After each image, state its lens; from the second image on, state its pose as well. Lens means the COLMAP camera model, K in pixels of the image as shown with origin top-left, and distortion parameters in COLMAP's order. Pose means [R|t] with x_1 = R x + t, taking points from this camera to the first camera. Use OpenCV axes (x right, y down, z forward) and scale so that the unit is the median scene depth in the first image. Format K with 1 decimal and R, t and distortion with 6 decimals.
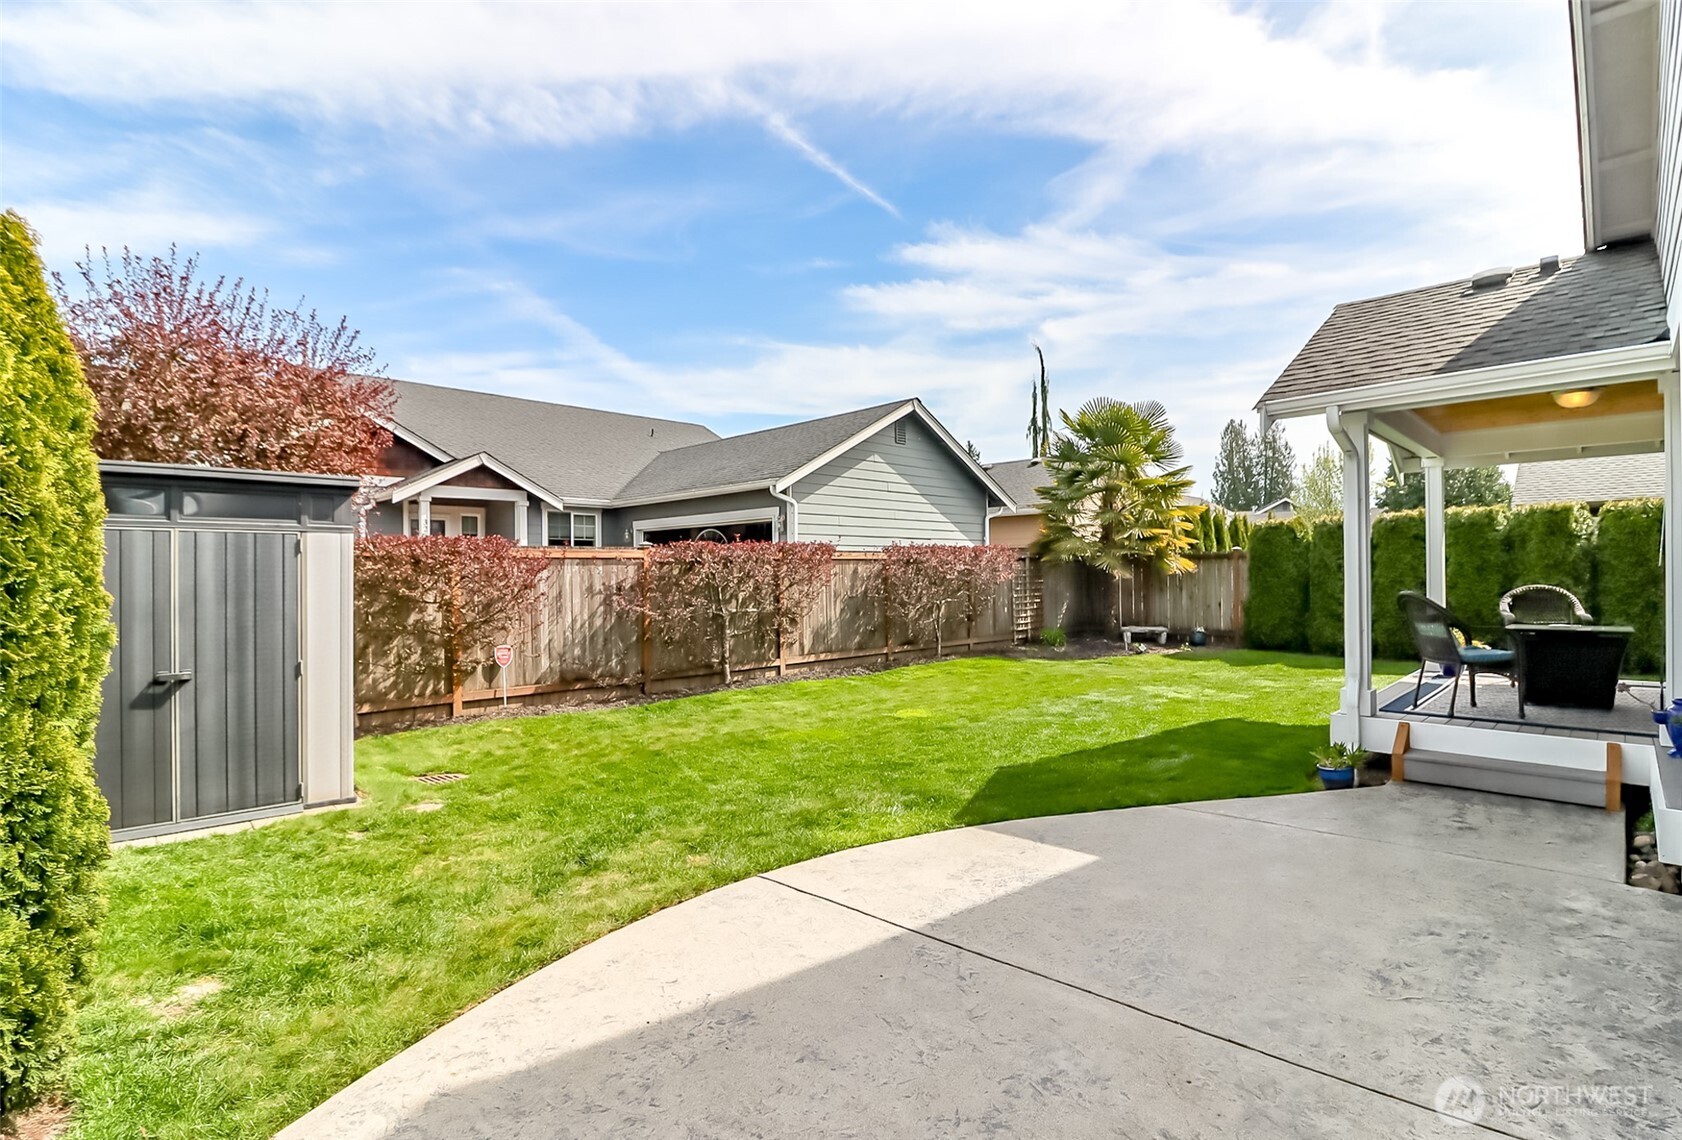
lens RADIAL K [[795.4, 0, 841.0], [0, 795.4, 570.0], [0, 0, 1]] dist [-0.000207, -0.000012]
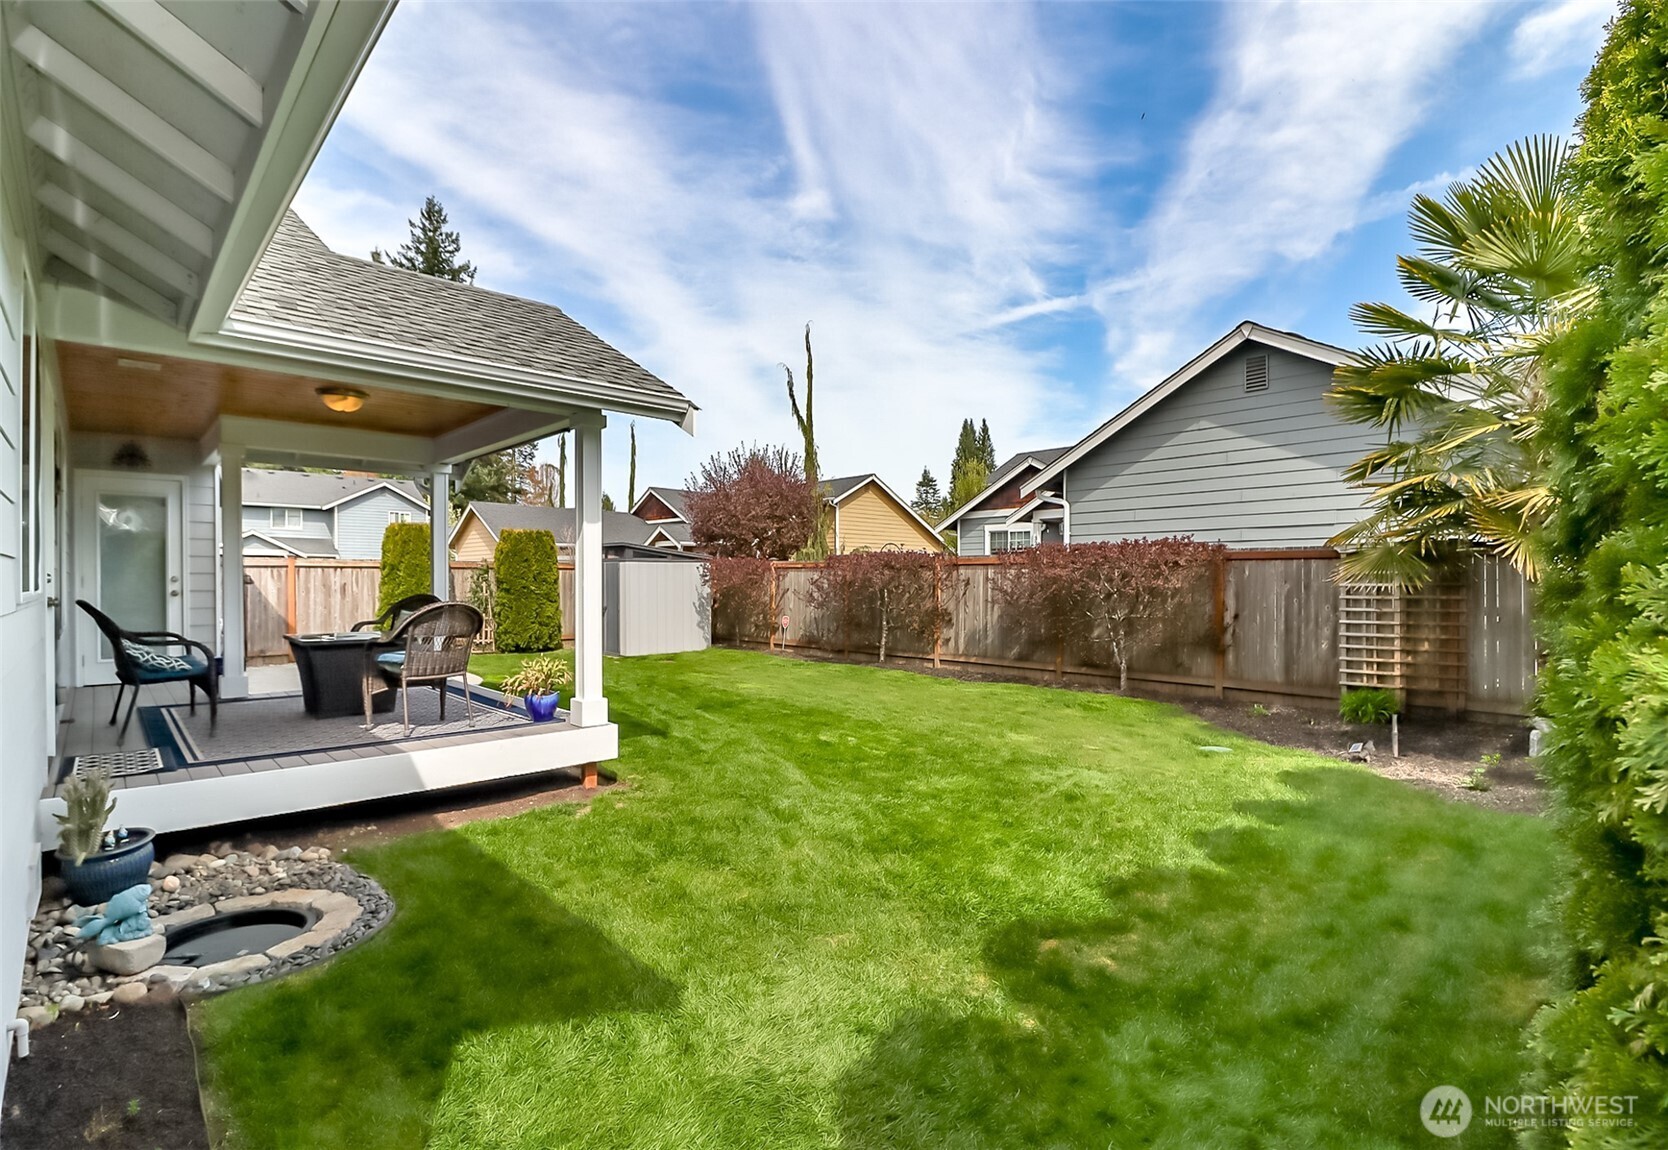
lens RADIAL K [[800.1, 0, 833.9], [0, 800.1, 577.8], [0, 0, 1]] dist [0.000228, 0.000007]
pose [[-0.048661, 0.008515, -0.998779, 1.022418], [0.004973, 0.999953, 0.008283, -0.005440], [0.998803, -0.004564, -0.048702, 0.866297]]
